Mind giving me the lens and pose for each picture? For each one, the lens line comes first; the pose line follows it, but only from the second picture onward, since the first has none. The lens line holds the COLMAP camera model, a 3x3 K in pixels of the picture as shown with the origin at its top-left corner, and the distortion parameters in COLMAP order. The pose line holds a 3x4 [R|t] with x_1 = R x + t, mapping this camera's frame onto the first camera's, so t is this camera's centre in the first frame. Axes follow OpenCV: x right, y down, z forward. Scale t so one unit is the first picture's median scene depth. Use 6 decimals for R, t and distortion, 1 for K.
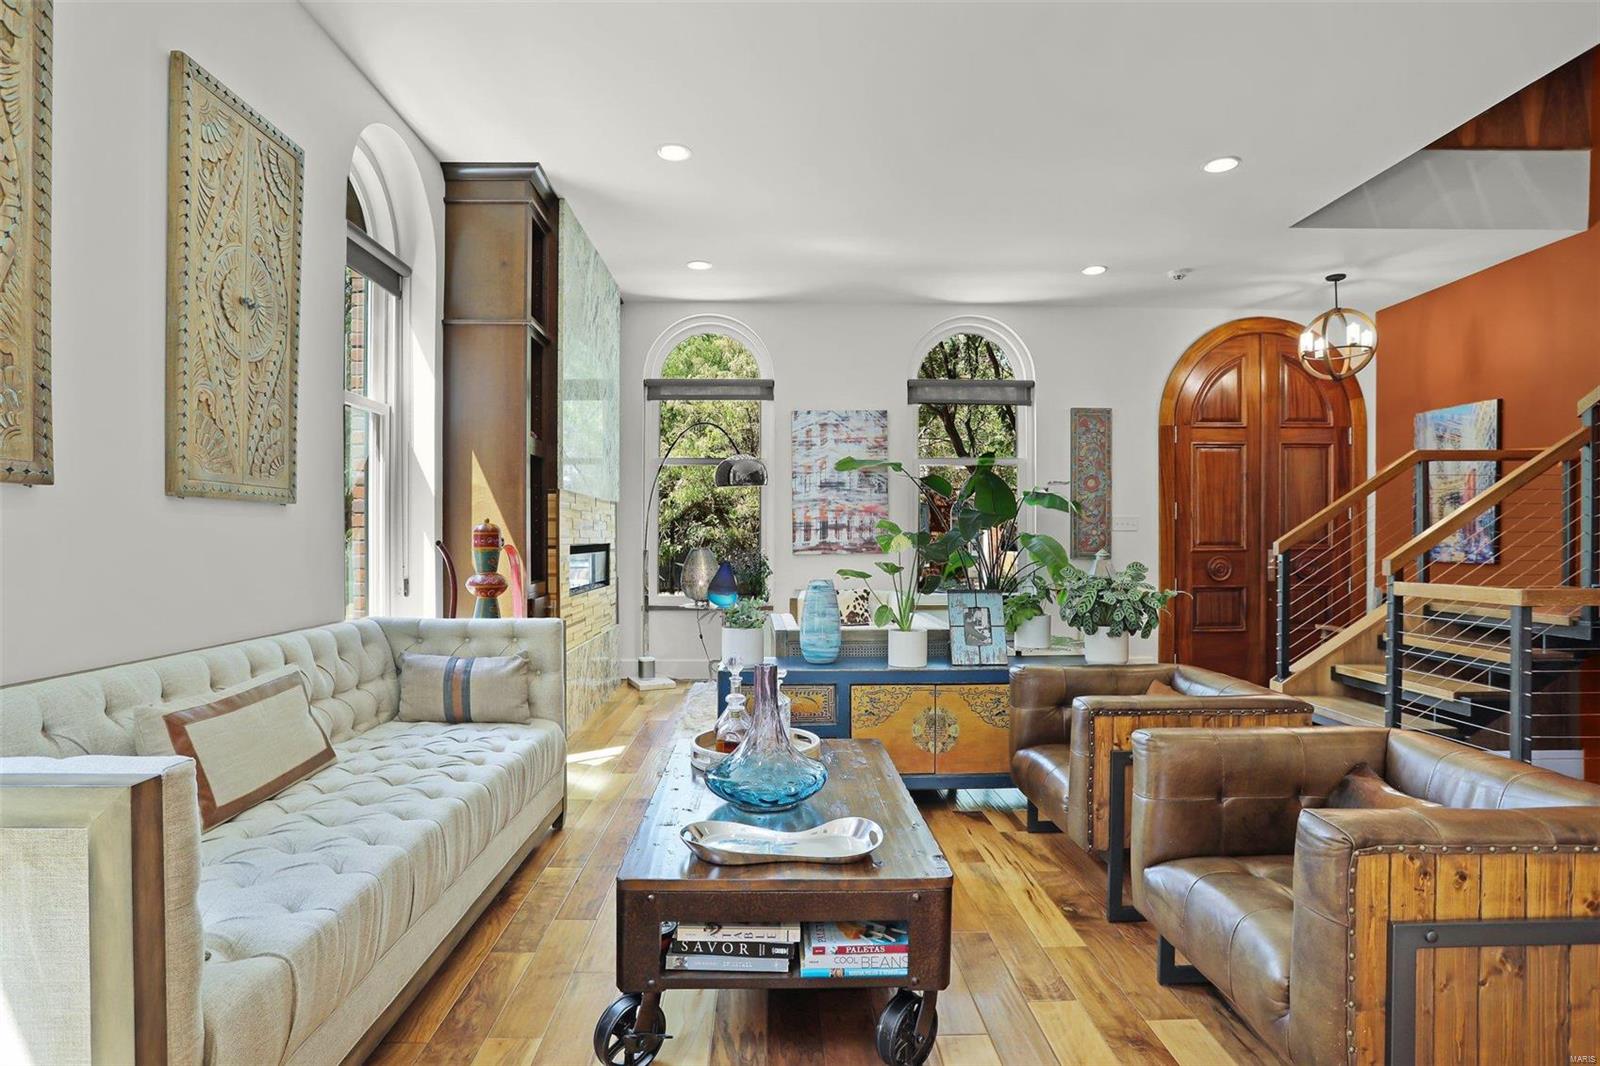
lens RADIAL K [[870.9, 0, 792.8], [0, 870.9, 540.2], [0, 0, 1]] dist [-0.021167, 0.008446]
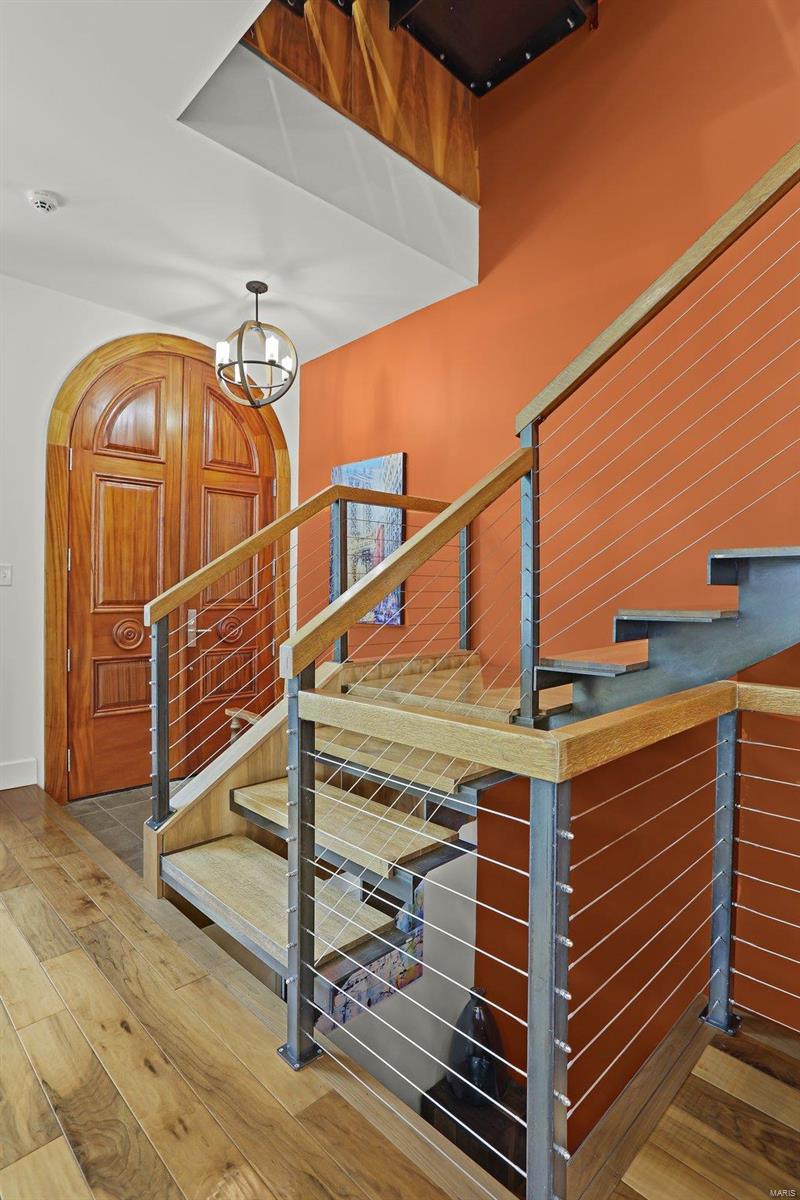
lens RADIAL K [[608.4, 0, 404.7], [0, 608.4, 597.5], [0, 0, 1]] dist [-0.045565, 0.007072]
pose [[0.733617, 0.000233, 0.679563, 0.314786], [-0.002313, 0.999995, 0.002155, -0.002958], [-0.679559, -0.003153, 0.733614, 0.440225]]
